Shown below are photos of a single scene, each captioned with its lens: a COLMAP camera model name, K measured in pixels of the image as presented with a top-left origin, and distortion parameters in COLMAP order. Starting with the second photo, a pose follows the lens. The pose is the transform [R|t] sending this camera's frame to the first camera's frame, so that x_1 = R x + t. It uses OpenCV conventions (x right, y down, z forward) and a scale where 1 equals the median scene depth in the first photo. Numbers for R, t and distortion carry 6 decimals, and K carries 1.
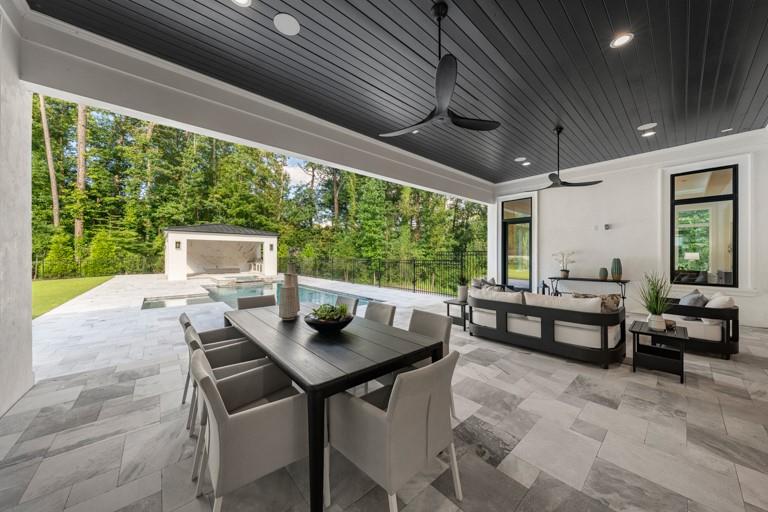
lens RADIAL K [[265.4, 0, 384.2], [0, 265.4, 252.0], [0, 0, 1]] dist [-0.000279, 0.000246]
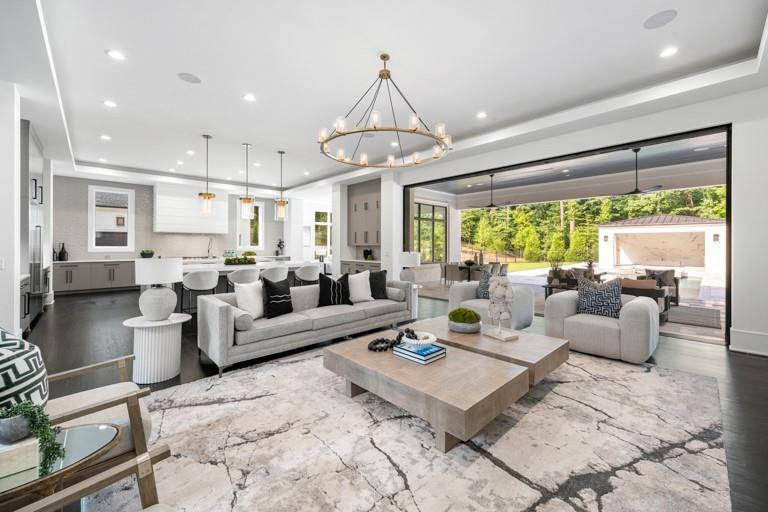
lens RADIAL K [[310.0, 0, 390.3], [0, 310.0, 243.6], [0, 0, 1]] dist [-0.002948, 0.000629]
pose [[0.068739, -0.006189, -0.997615, 0.404775], [0.008845, 0.999945, -0.005594, -0.003241], [0.997595, -0.008439, 0.068790, -0.048509]]
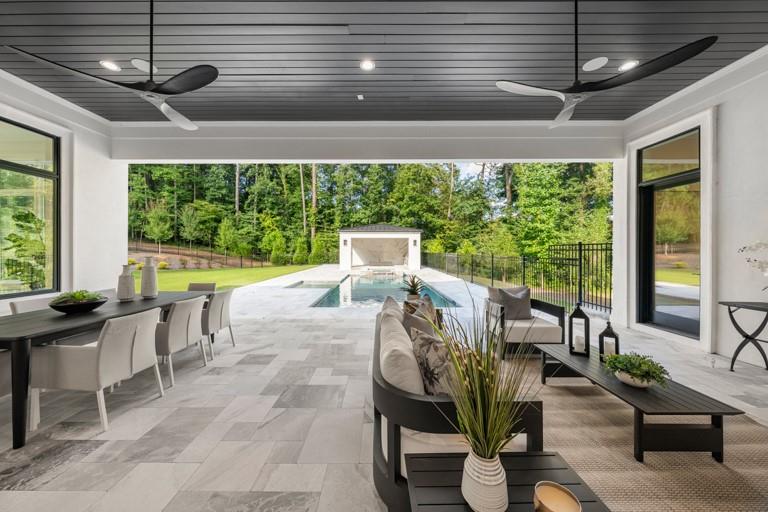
lens RADIAL K [[265.4, 0, 372.4], [0, 265.4, 251.0], [0, 0, 1]] dist [-0.000279, 0.000246]
pose [[0.746224, 0.002118, -0.665692, 0.140048], [0.007885, 0.999897, 0.012021, 0.000720], [0.665649, -0.014219, 0.746130, 0.086382]]
